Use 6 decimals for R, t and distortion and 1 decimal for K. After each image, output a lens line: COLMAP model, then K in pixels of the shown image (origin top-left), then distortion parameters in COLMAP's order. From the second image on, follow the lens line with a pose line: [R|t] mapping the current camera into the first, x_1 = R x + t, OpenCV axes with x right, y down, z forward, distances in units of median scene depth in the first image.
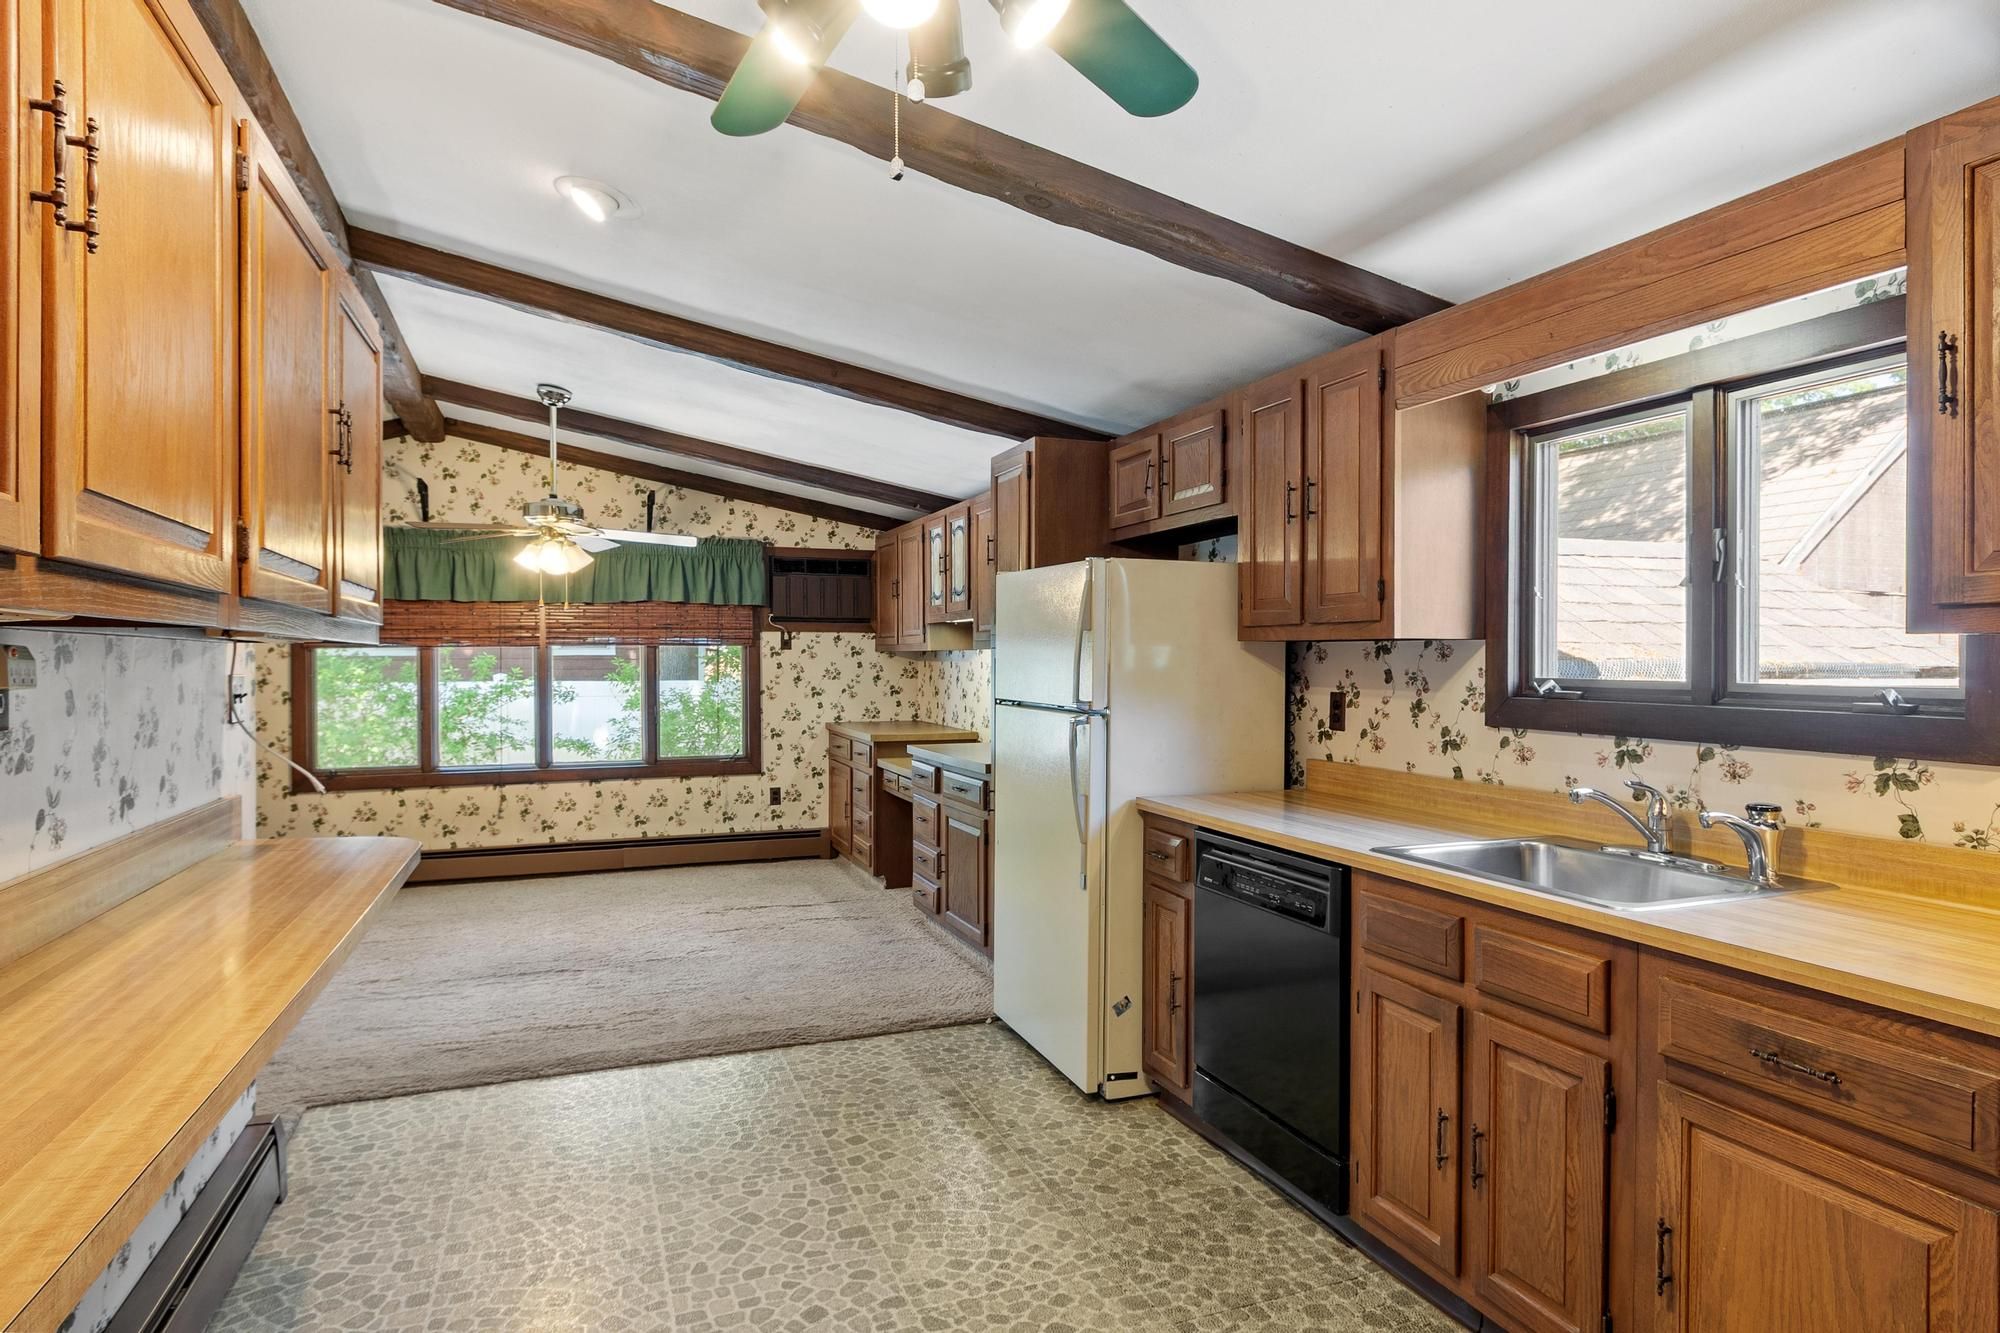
lens RADIAL K [[1142.7, 0, 1005.5], [0, 1142.7, 673.8], [0, 0, 1]] dist [0.004539, -0.003803]
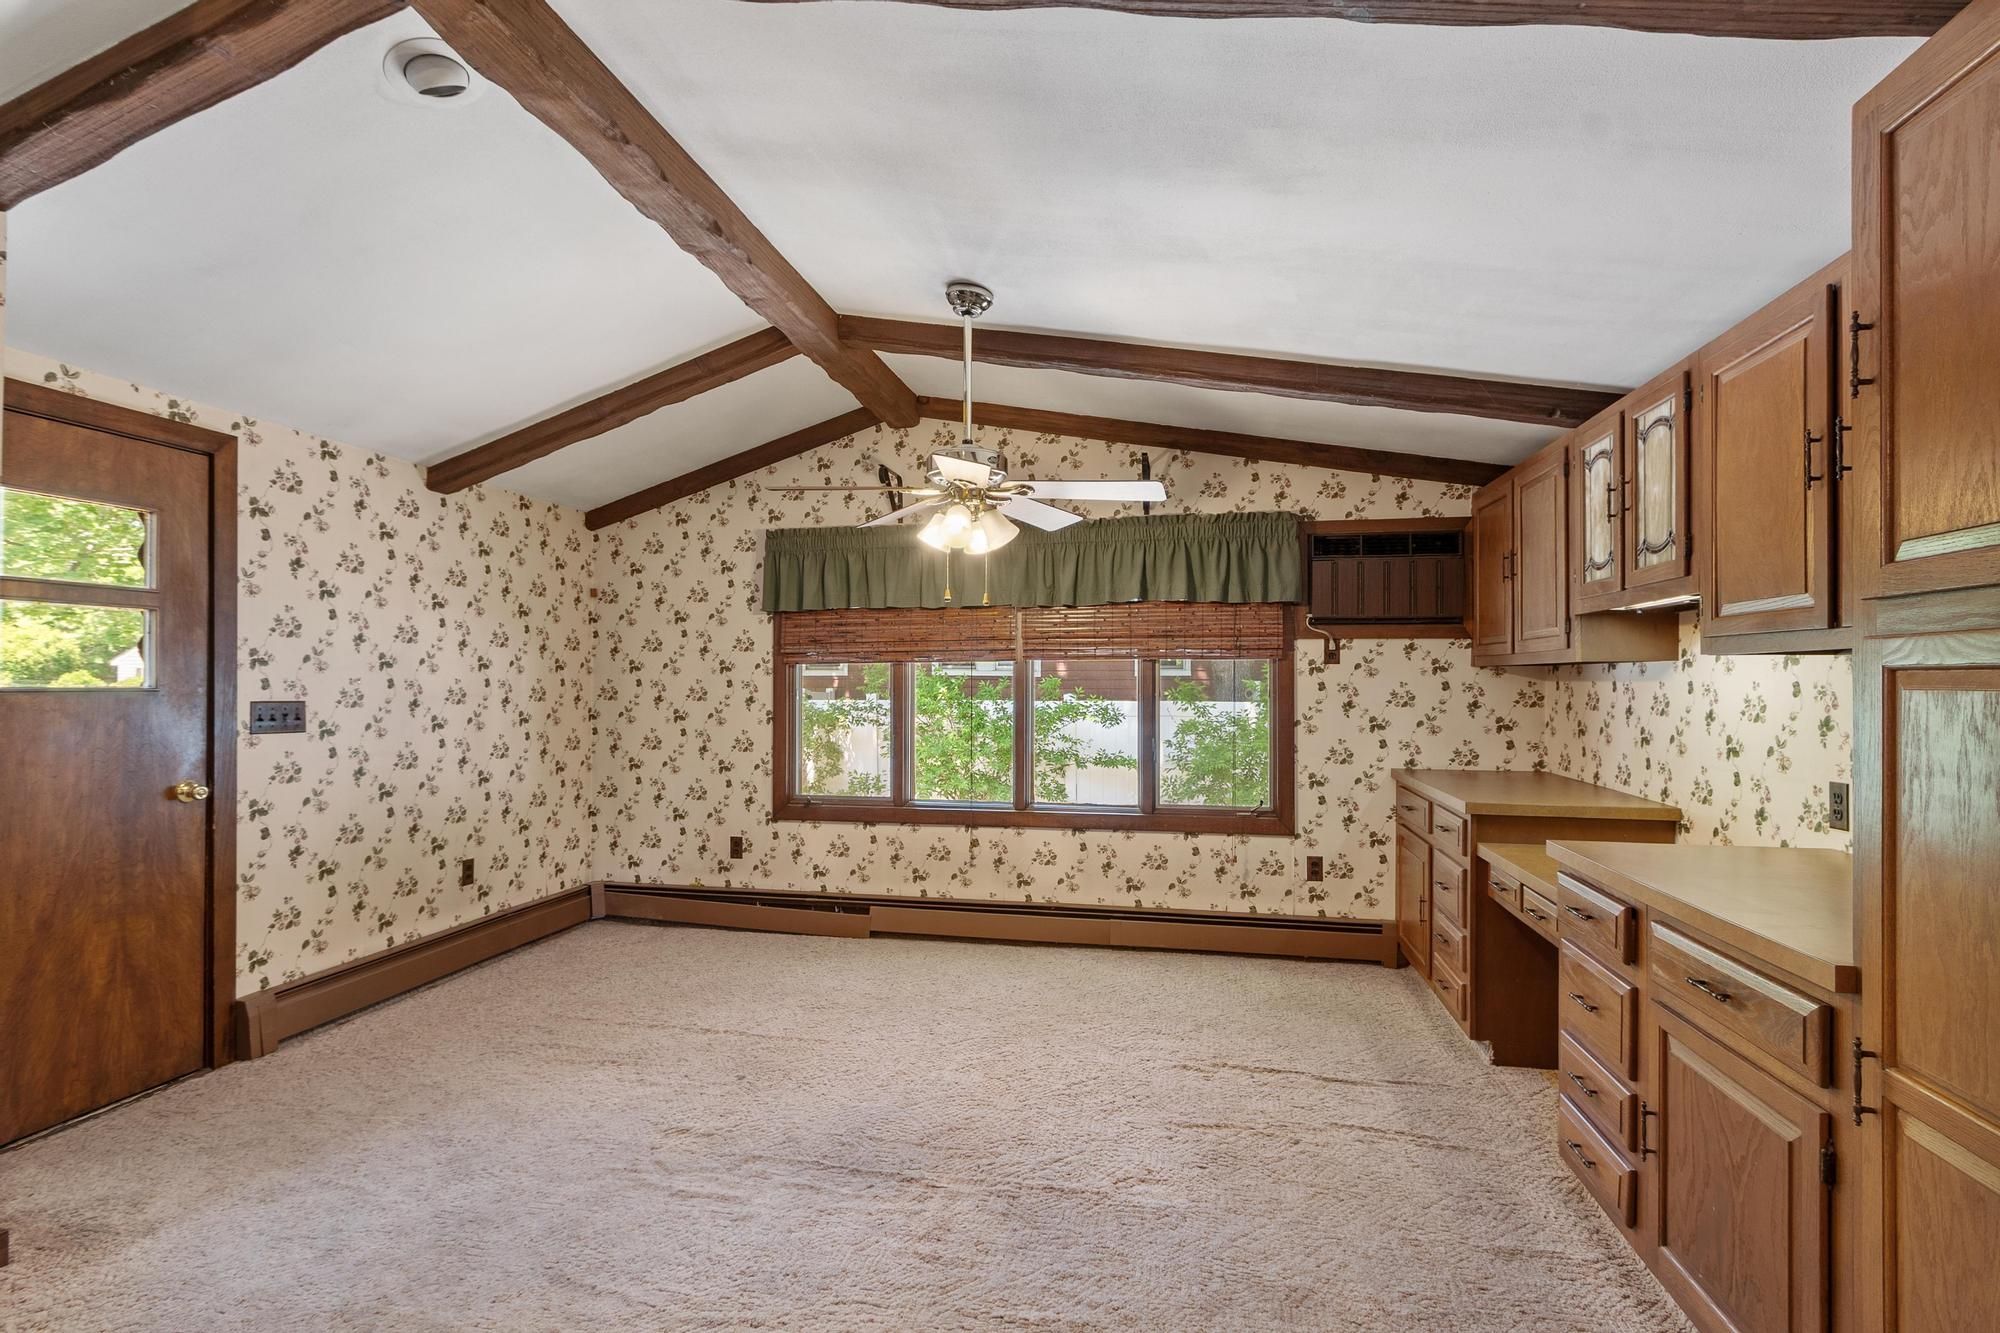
lens RADIAL K [[945.6, 0, 987.4], [0, 945.6, 678.6], [0, 0, 1]] dist [-0.001616, -0.000217]
pose [[0.837899, 0.001647, -0.545822, -0.092119], [-0.010496, 0.999859, -0.013096, -0.003931], [0.545724, 0.016702, 0.837799, 0.713771]]
